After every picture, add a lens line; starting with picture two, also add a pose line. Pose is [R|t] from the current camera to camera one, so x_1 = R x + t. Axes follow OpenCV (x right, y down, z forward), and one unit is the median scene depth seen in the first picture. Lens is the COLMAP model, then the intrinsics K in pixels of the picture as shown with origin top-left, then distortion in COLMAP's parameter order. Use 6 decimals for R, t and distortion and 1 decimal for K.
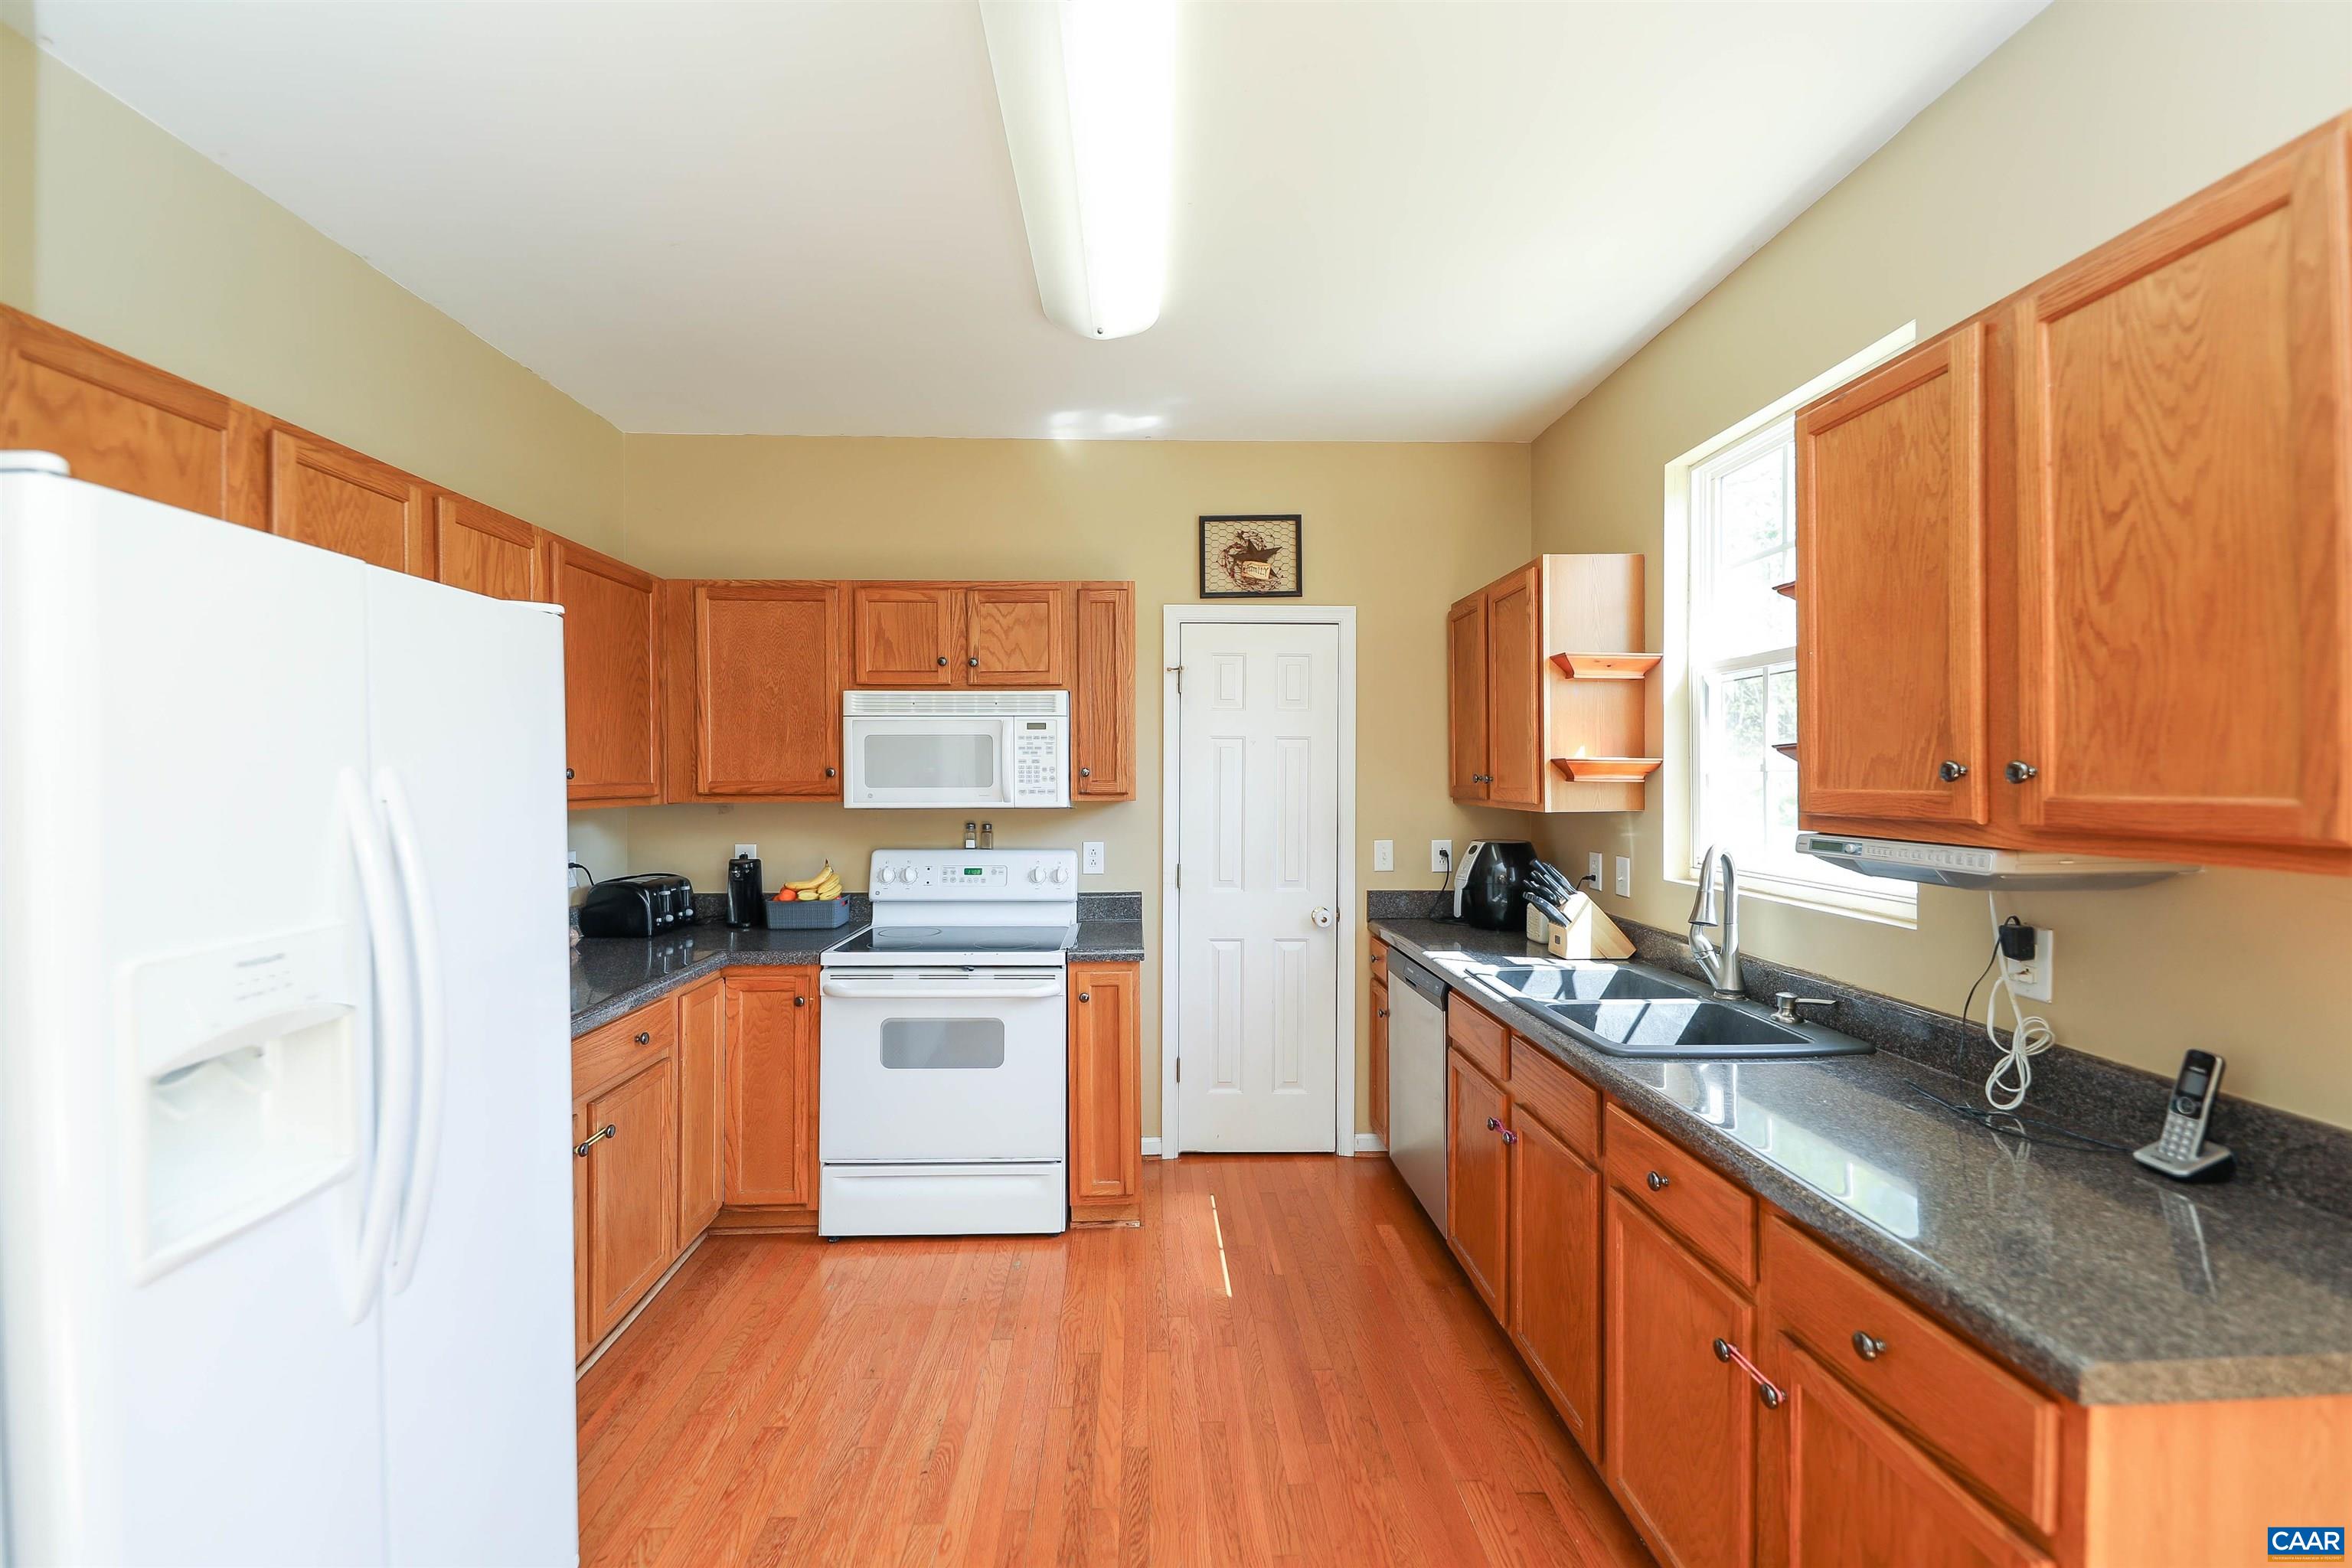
lens RADIAL K [[950.4, 0, 1166.3], [0, 950.4, 781.6], [0, 0, 1]] dist [0.001412, -0.000060]
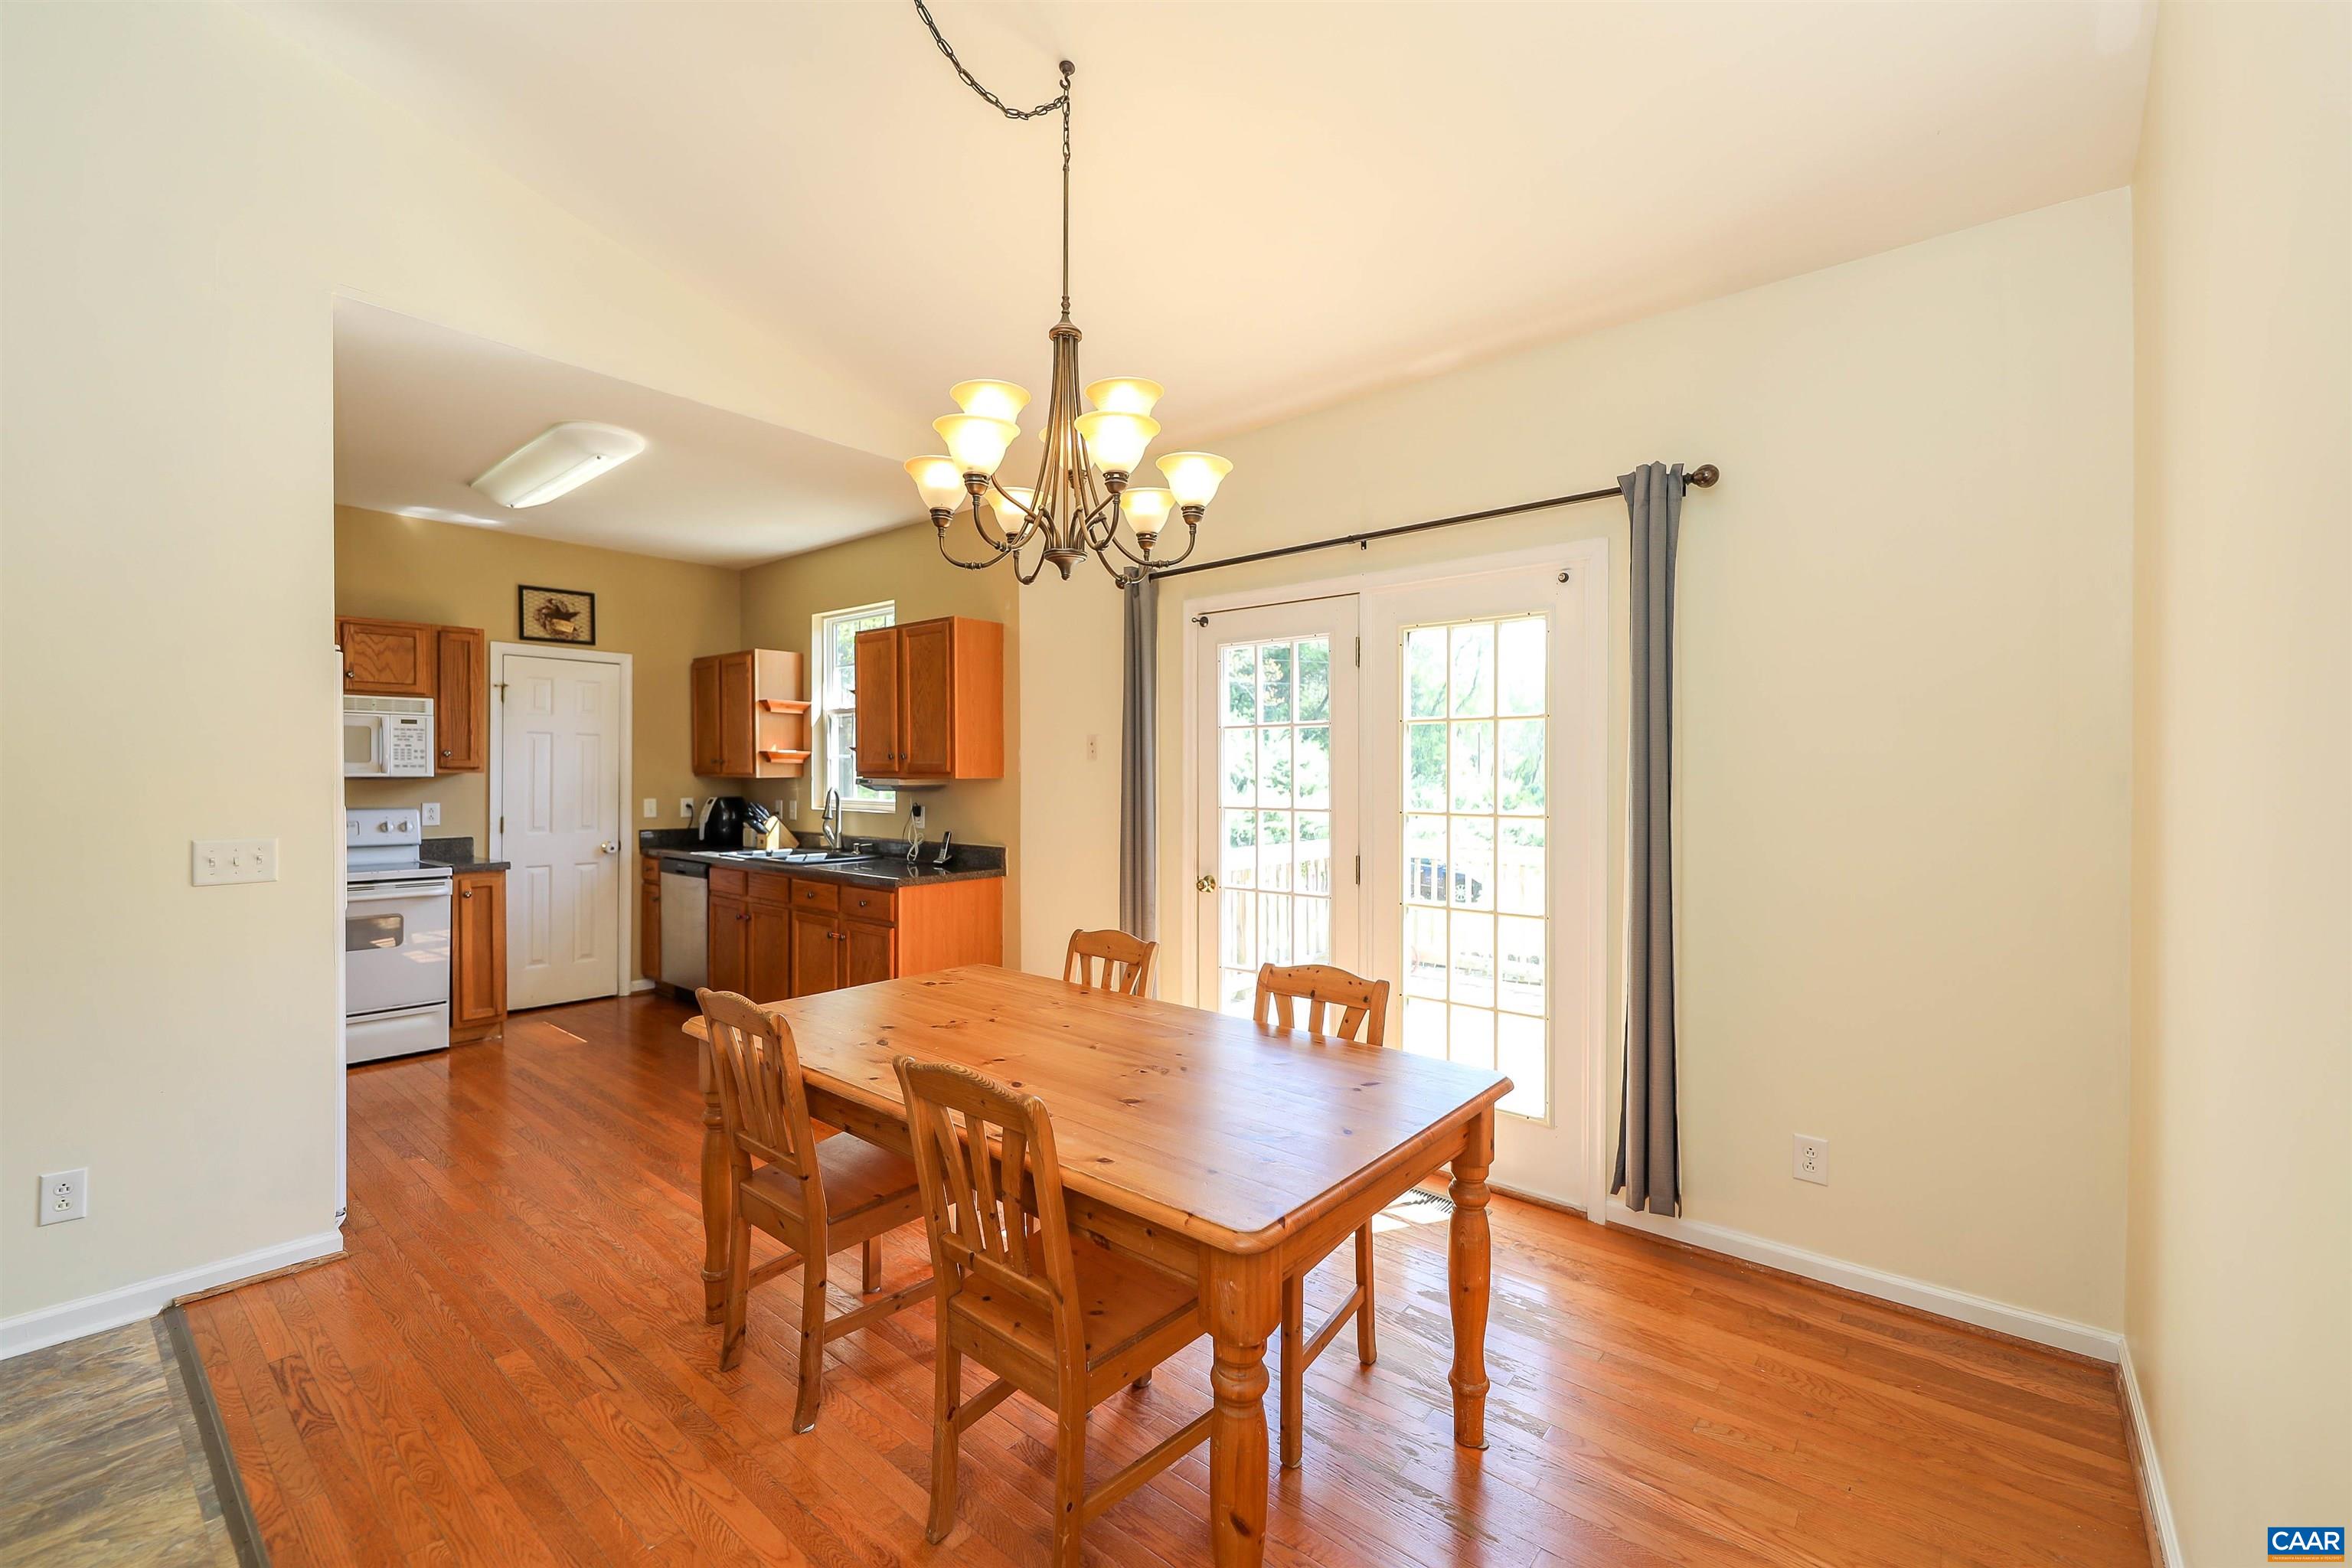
lens RADIAL K [[950.4, 0, 1166.3], [0, 950.4, 781.6], [0, 0, 1]] dist [0.001412, -0.000060]
pose [[0.666925, -0.001684, 0.745123, -0.452450], [-0.001065, 0.999994, 0.003213, 0.028771], [-0.745124, -0.002936, 0.666919, -0.857793]]
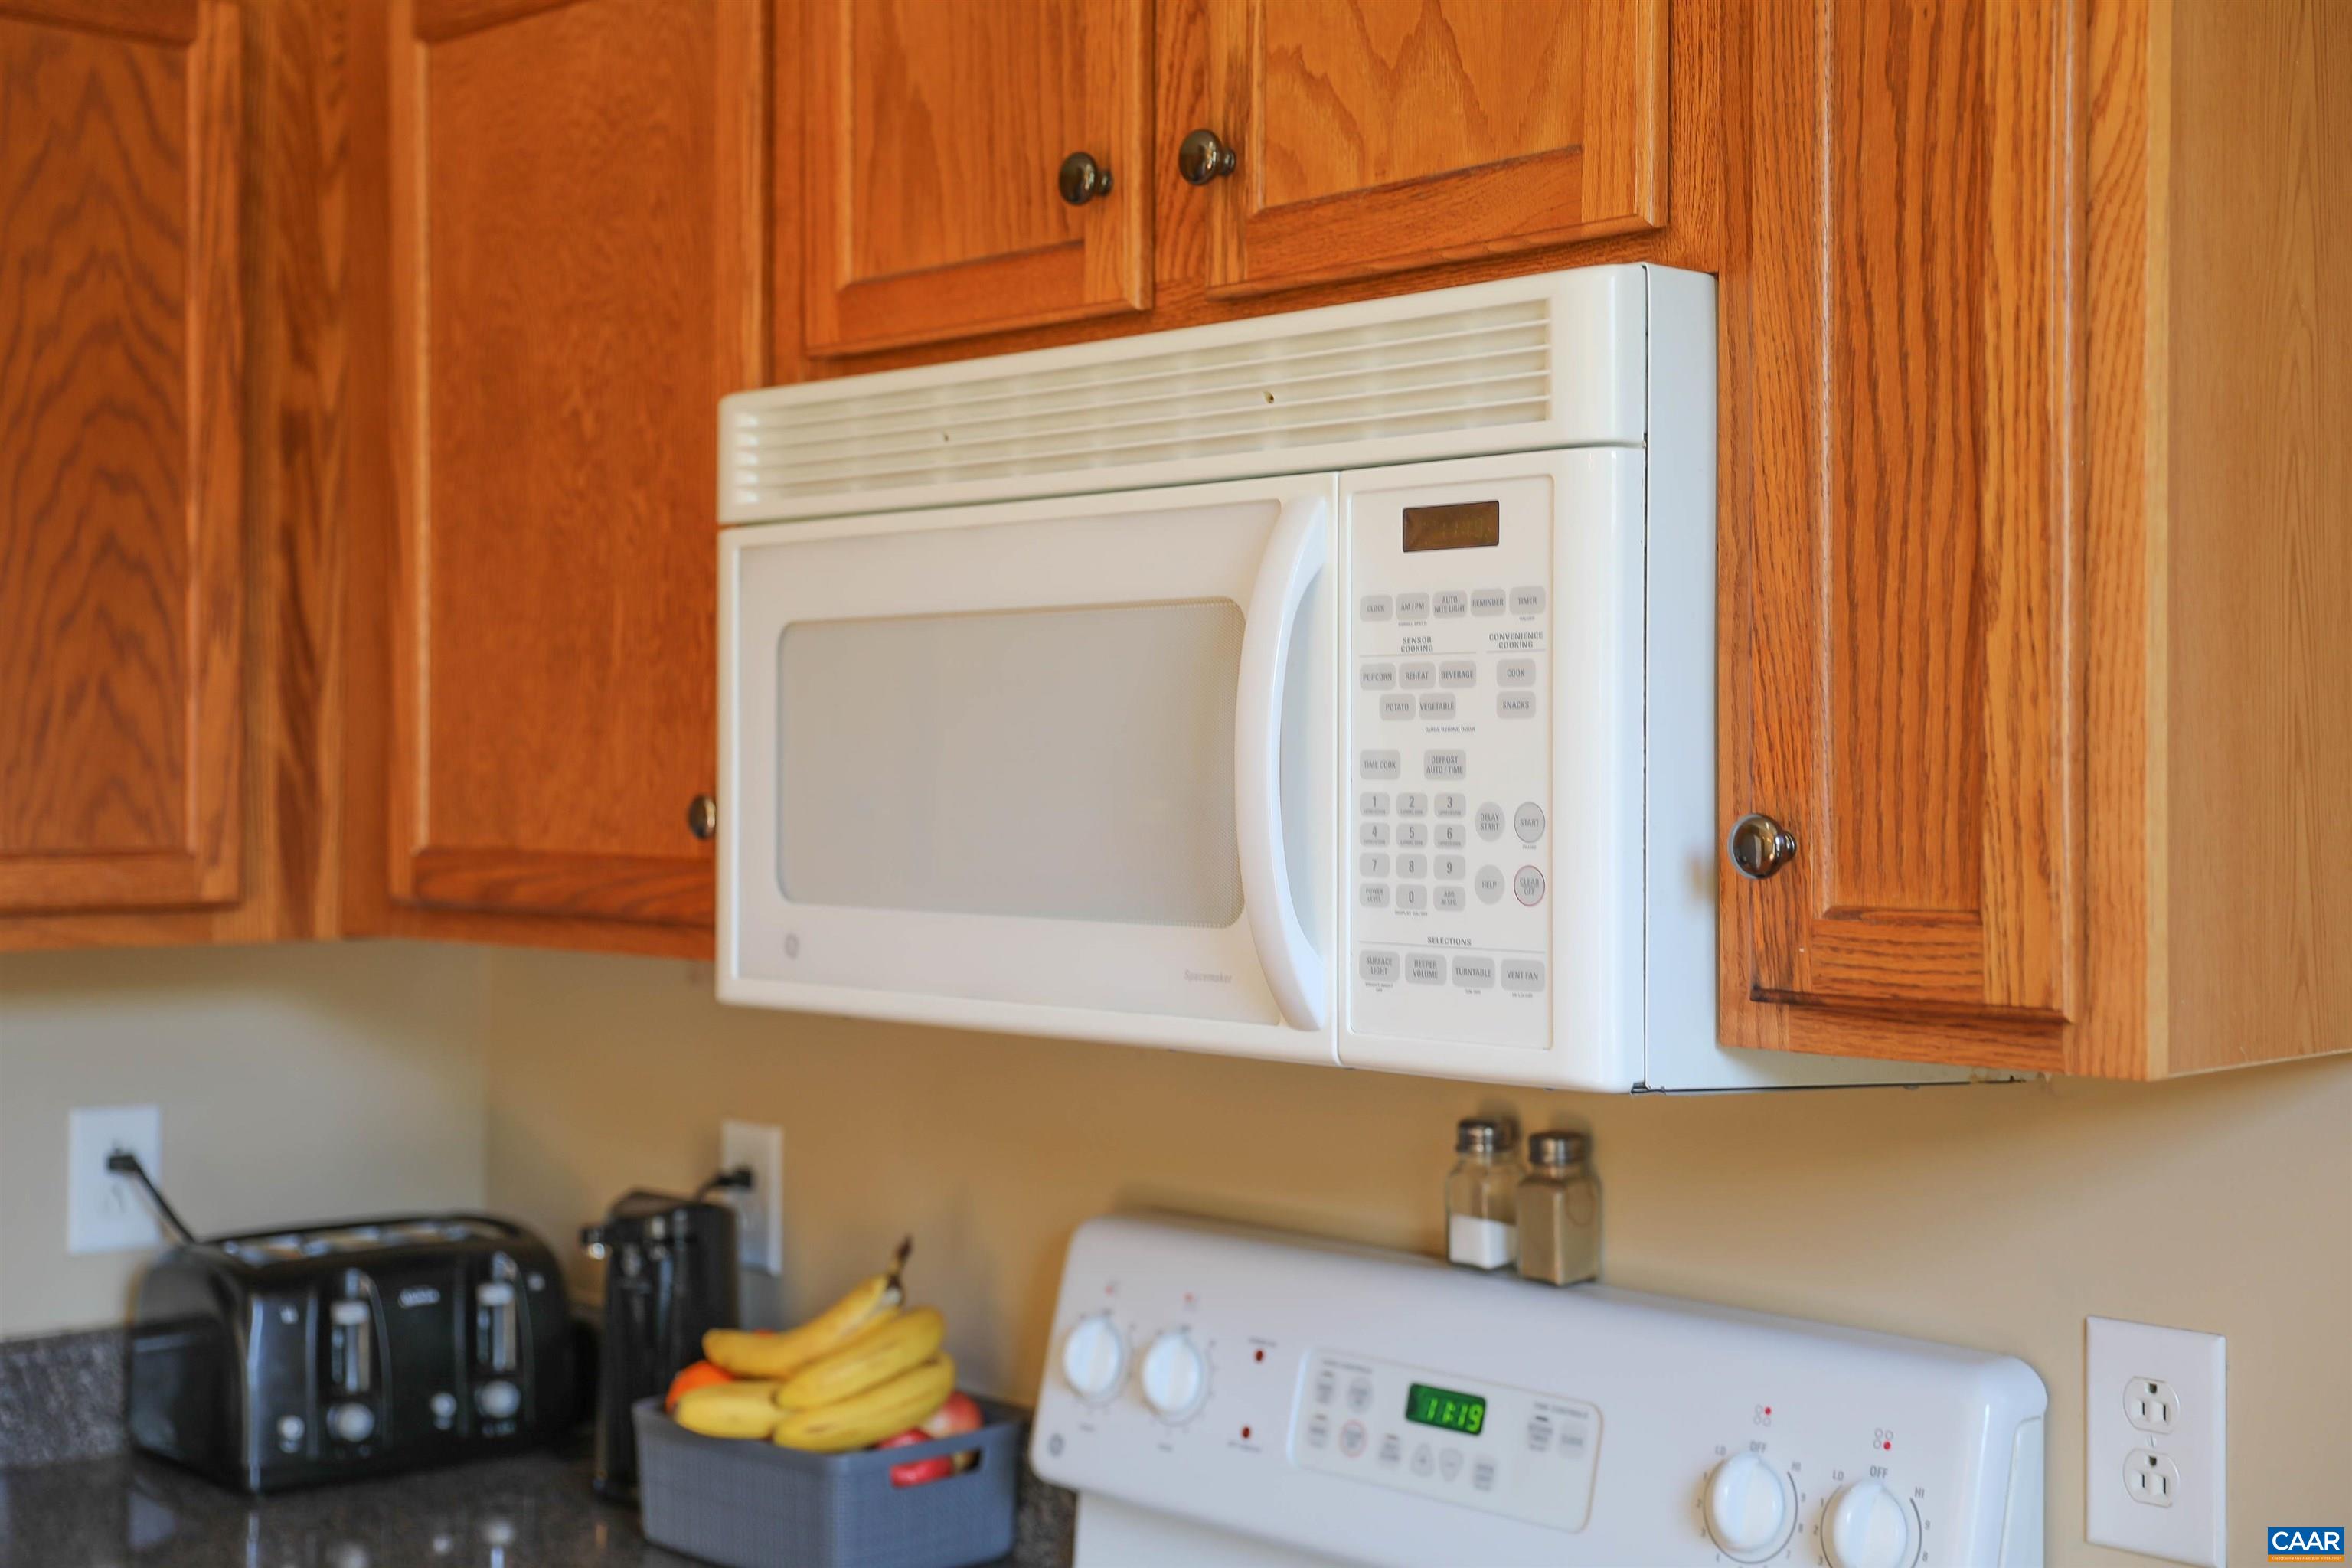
lens RADIAL K [[3135.8, 0, 1176.0], [0, 3135.8, 784.0], [0, 0, 1]] dist [0.026678, 0.036945]
pose [[0.663726, 0.008308, -0.747929, 0.200365], [-0.014544, 0.999893, -0.001800, -0.016996], [0.747834, 0.012073, 0.663776, 0.645866]]
